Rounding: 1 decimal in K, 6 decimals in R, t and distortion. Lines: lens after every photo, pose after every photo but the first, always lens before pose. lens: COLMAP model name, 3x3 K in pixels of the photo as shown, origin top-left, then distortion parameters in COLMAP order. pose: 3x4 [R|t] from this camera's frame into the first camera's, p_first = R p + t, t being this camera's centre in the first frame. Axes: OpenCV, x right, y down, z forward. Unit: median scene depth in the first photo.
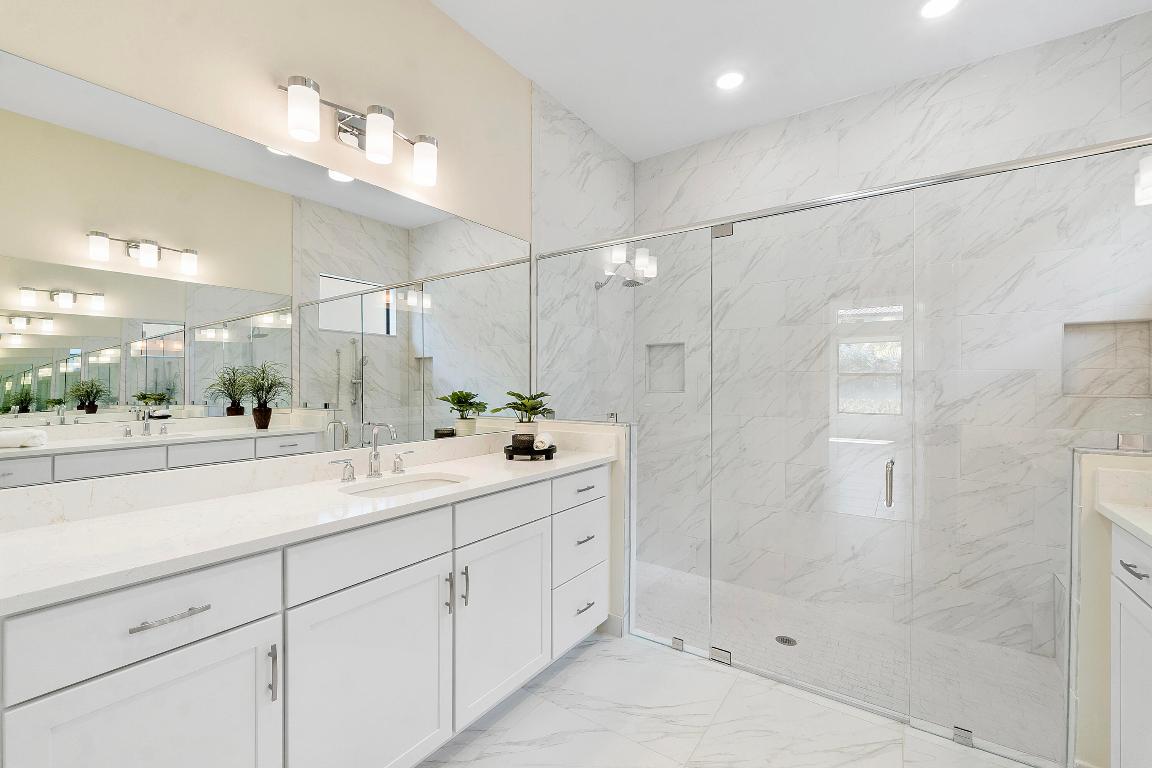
lens RADIAL K [[485.1, 0, 570.7], [0, 485.1, 384.5], [0, 0, 1]] dist [-0.006360, 0.000206]
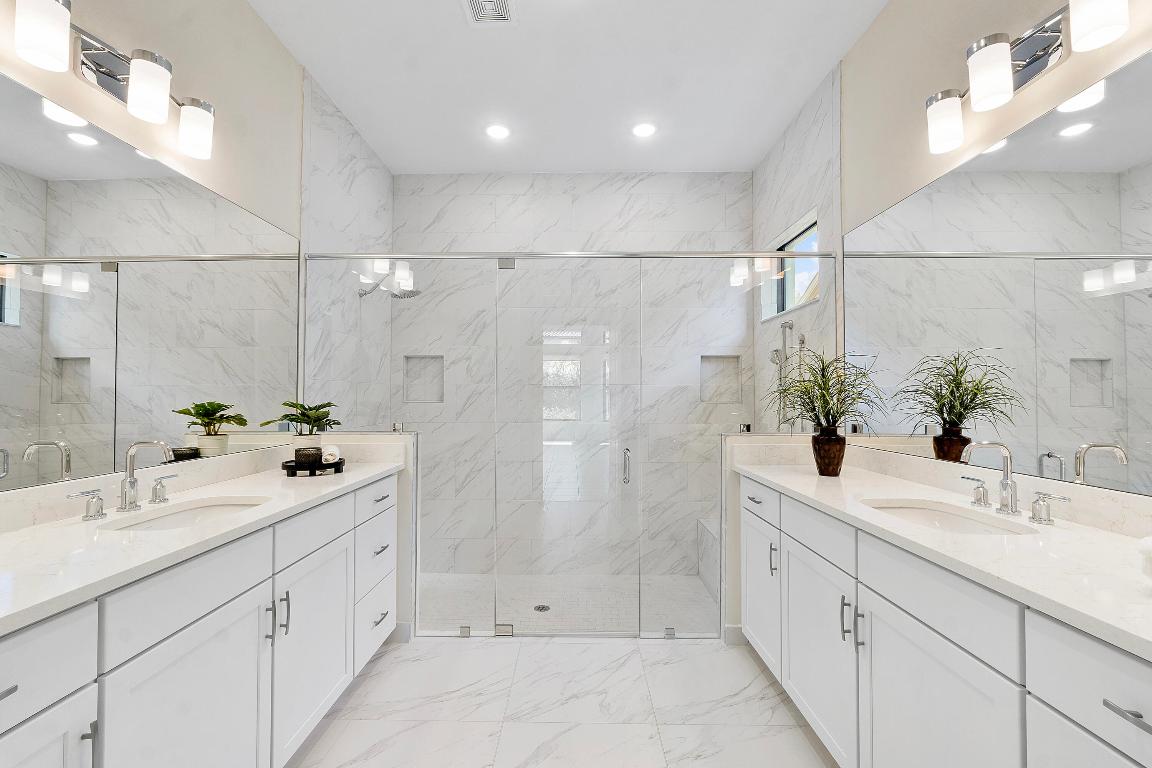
lens RADIAL K [[485.1, 0, 569.5], [0, 485.1, 384.2], [0, 0, 1]] dist [-0.006360, 0.000206]
pose [[0.825908, 0.013838, 0.563635, -0.190900], [0.000021, 0.999698, -0.024575, 0.003598], [-0.563804, 0.020308, 0.825659, -0.043483]]
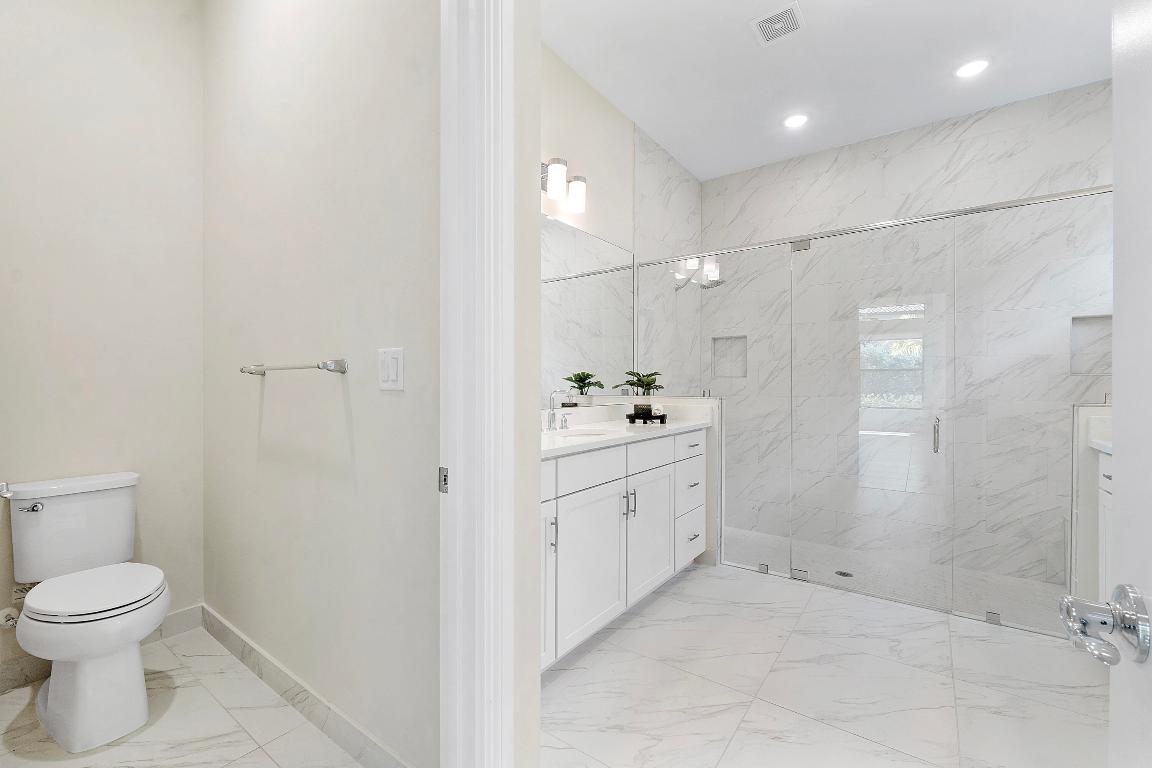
lens RADIAL K [[485.1, 0, 569.5], [0, 485.1, 383.9], [0, 0, 1]] dist [-0.006360, 0.000206]
pose [[0.999747, 0.000106, -0.022481, -0.240467], [-0.000123, 1.000000, -0.000760, 0.045969], [0.022481, 0.000762, 0.999747, -0.266760]]
